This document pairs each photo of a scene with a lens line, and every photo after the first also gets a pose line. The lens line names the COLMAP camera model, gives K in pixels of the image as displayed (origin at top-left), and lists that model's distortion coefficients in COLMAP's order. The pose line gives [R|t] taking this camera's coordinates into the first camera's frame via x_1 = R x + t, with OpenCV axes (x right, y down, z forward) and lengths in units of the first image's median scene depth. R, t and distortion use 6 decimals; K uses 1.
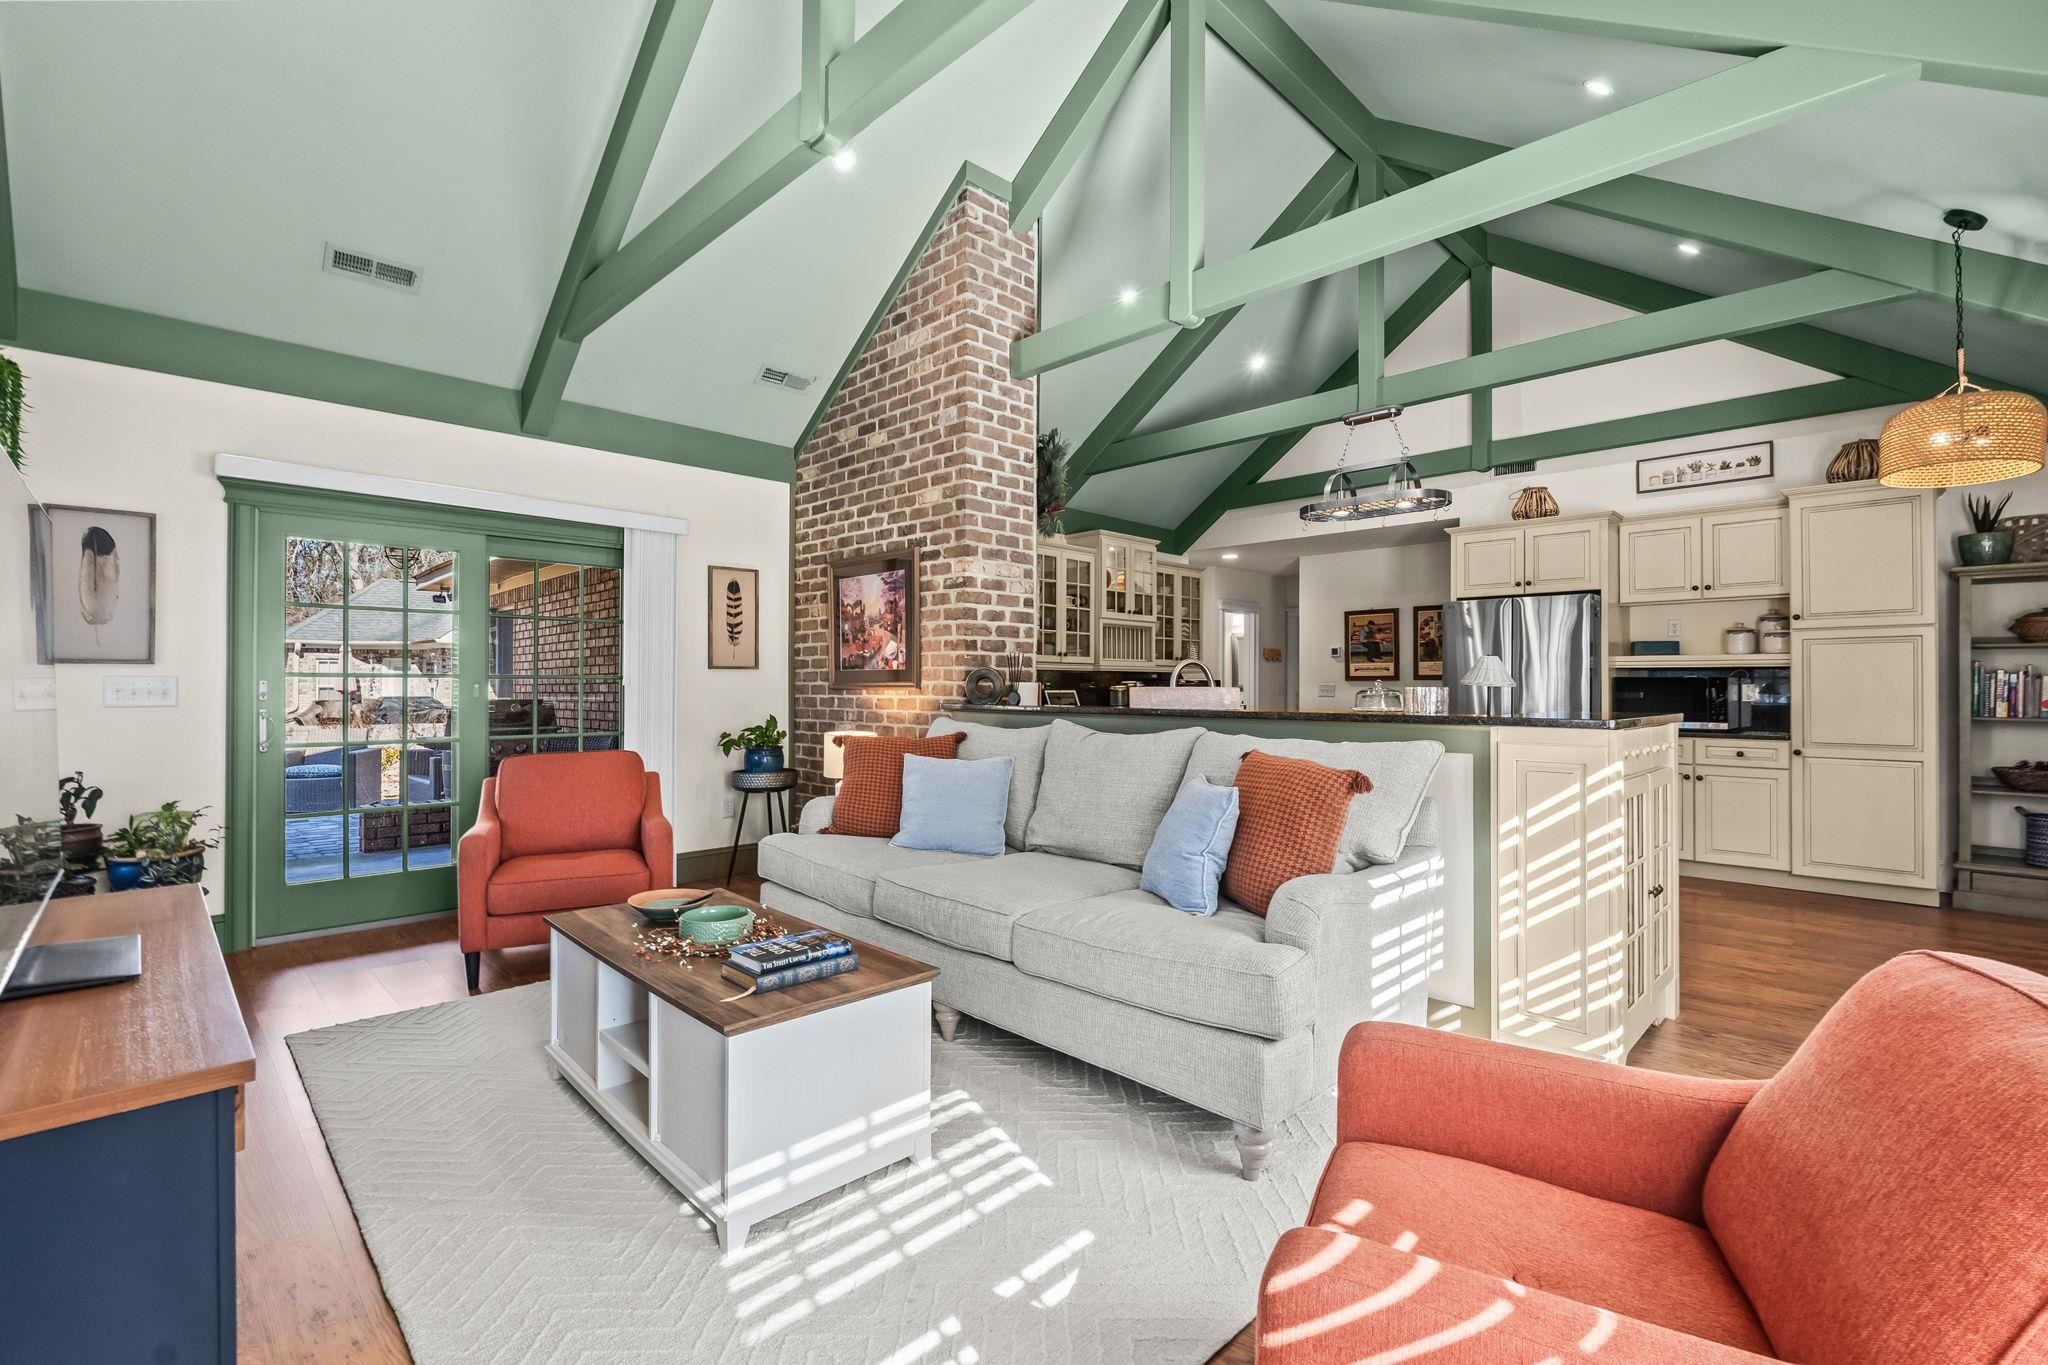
lens RADIAL K [[901.3, 0, 1018.3], [0, 901.3, 672.6], [0, 0, 1]] dist [0.001996, -0.000213]
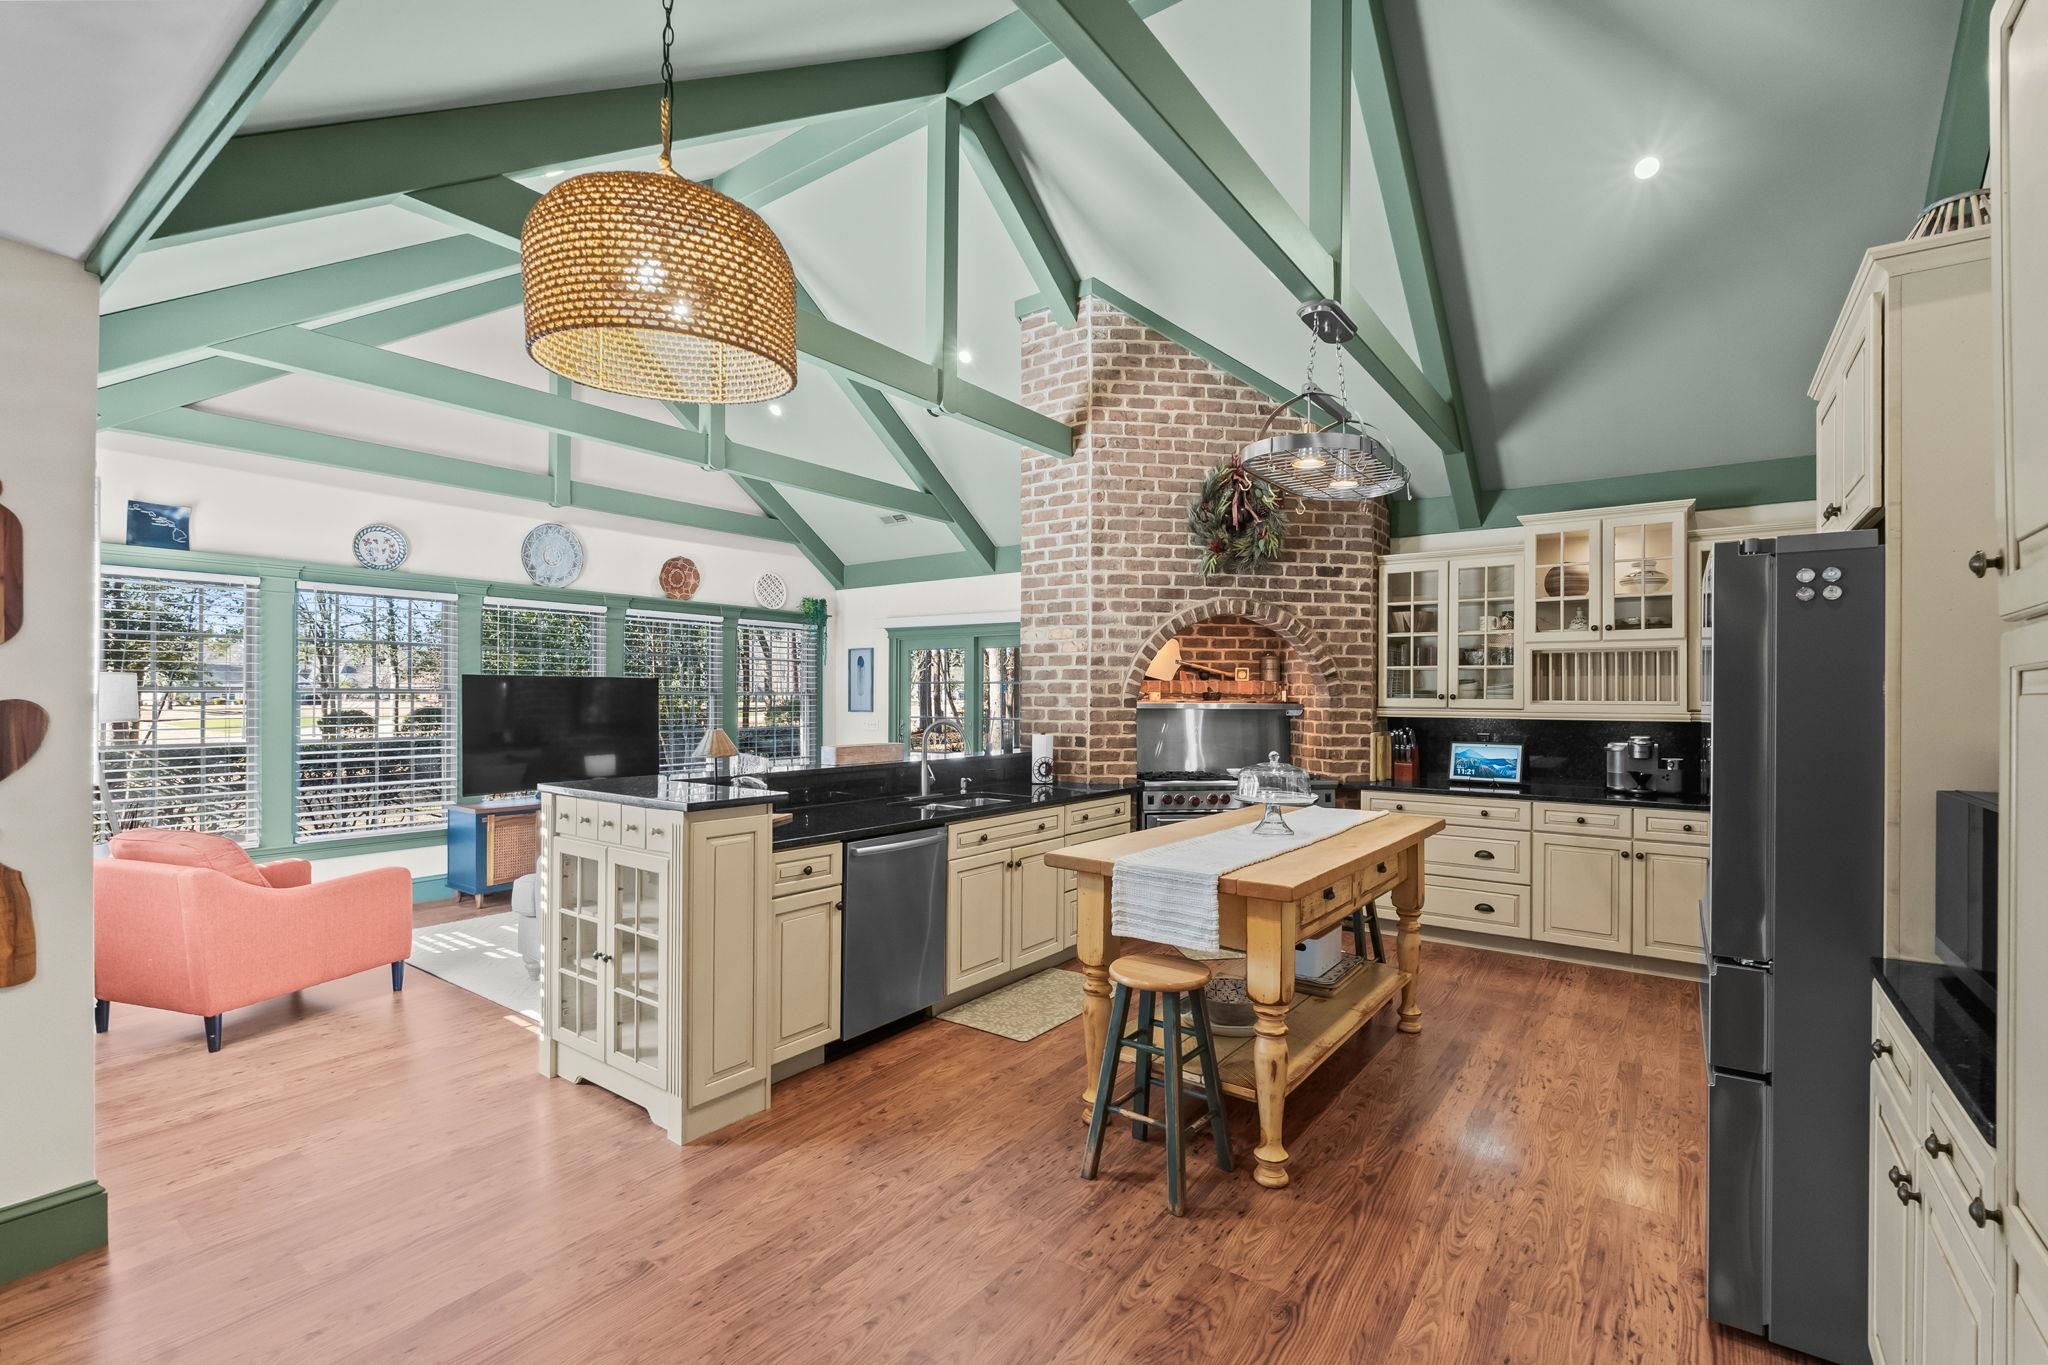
lens RADIAL K [[900.4, 0, 1025.9], [0, 900.4, 690.6], [0, 0, 1]] dist [-0.001952, -0.000379]
pose [[0.161732, -0.007408, -0.986807, 1.073882], [0.009981, 0.999933, -0.005871, -0.036095], [0.986784, -0.008900, 0.161795, 0.771492]]
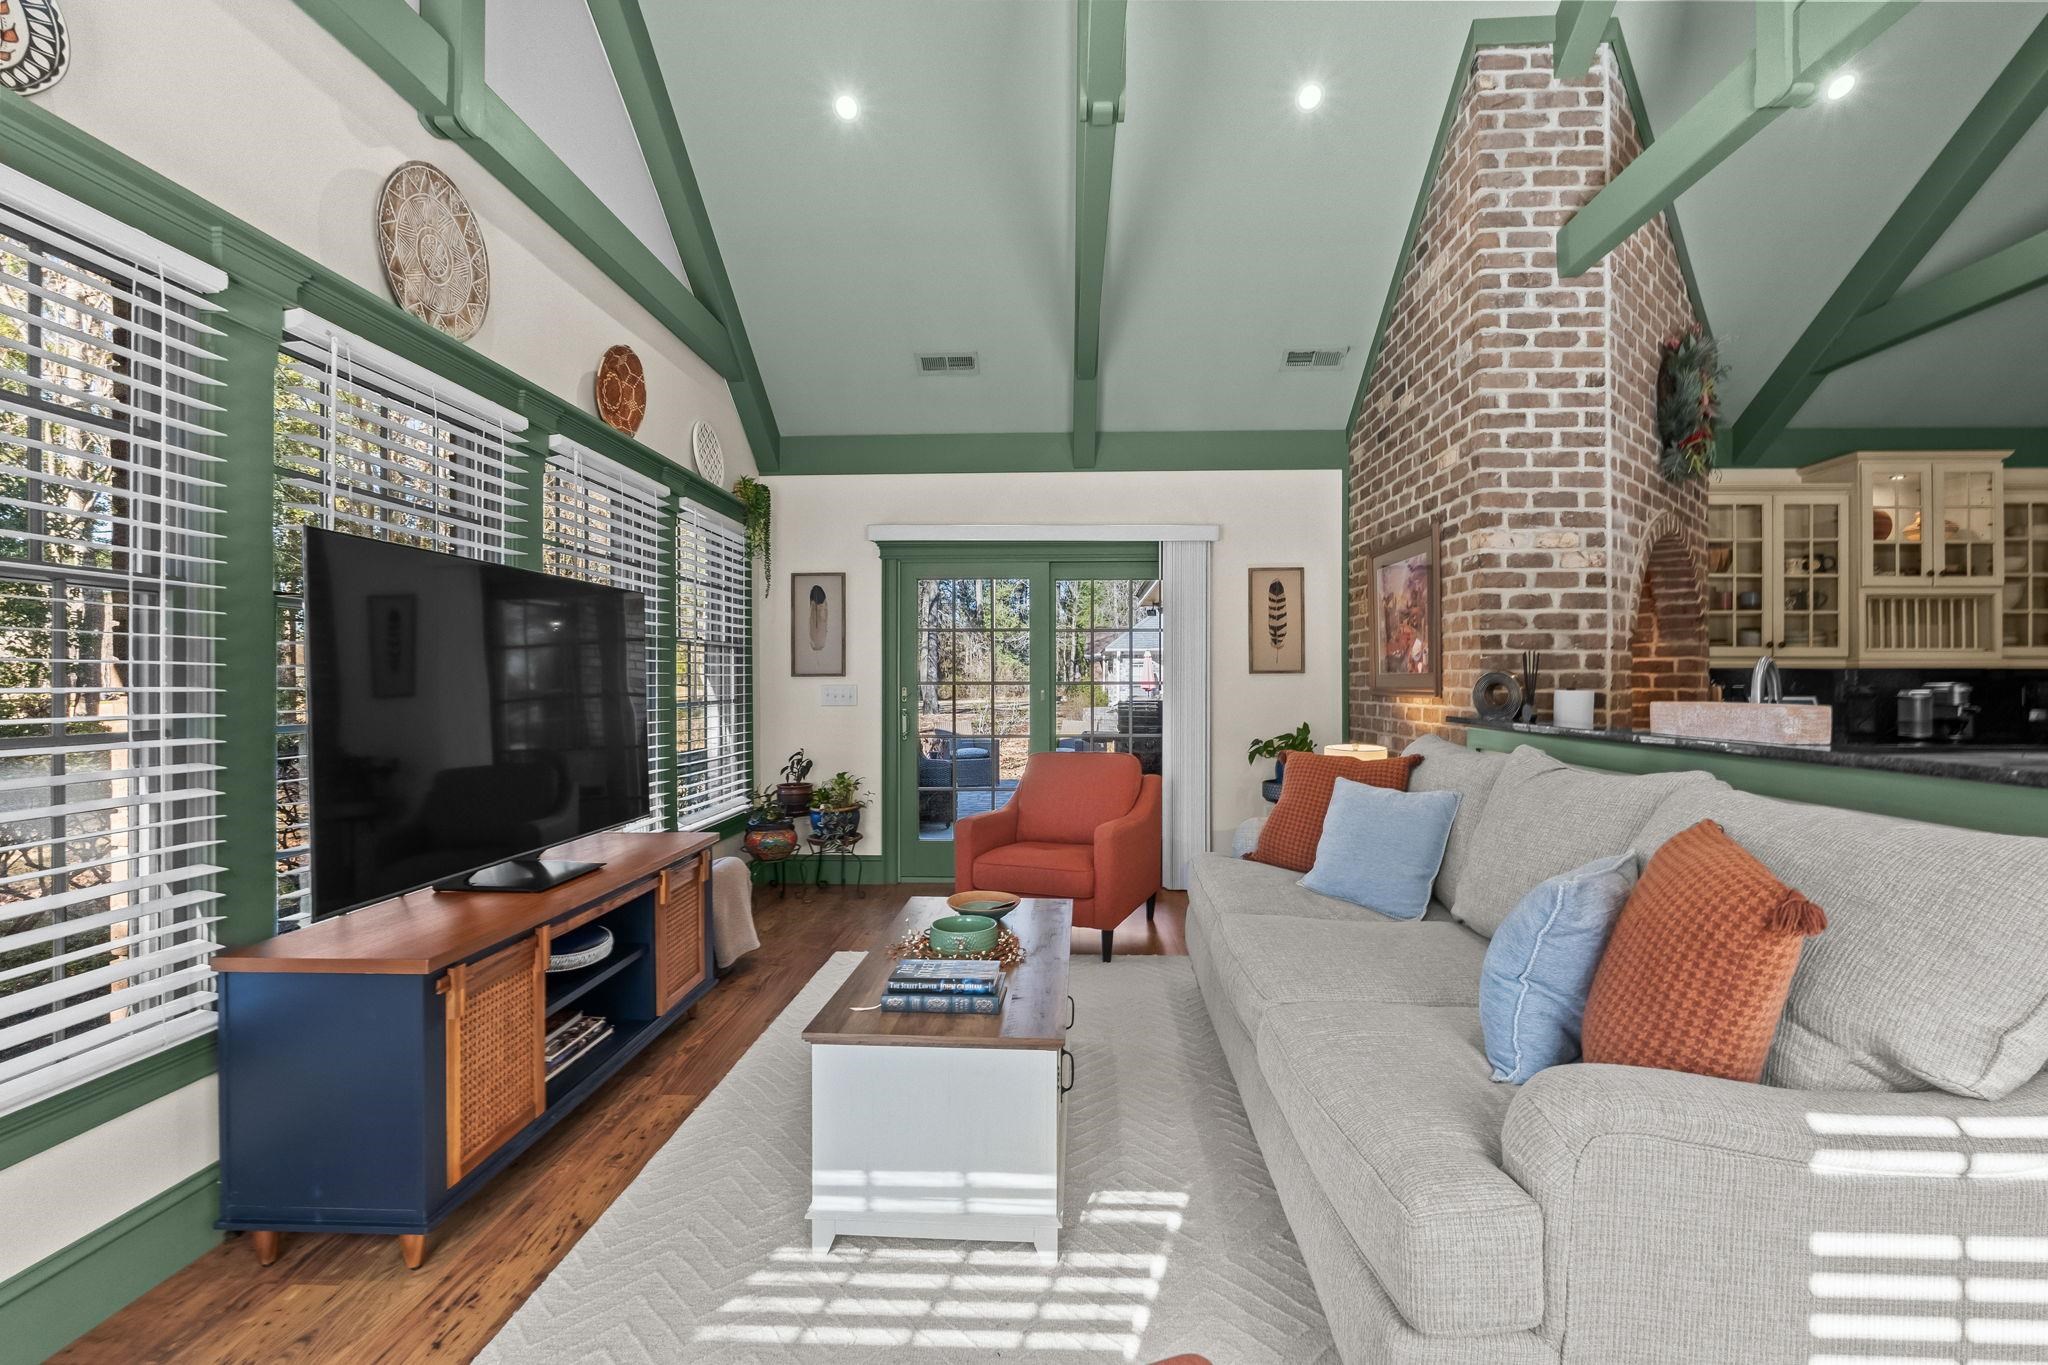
lens RADIAL K [[891.8, 0, 1034.3], [0, 891.8, 678.3], [0, 0, 1]] dist [-0.003510, 0.000188]
pose [[0.686555, -0.004628, -0.727063, 0.224984], [0.012497, 0.999907, 0.005436, -0.007847], [0.726970, -0.012818, 0.686549, 0.179415]]
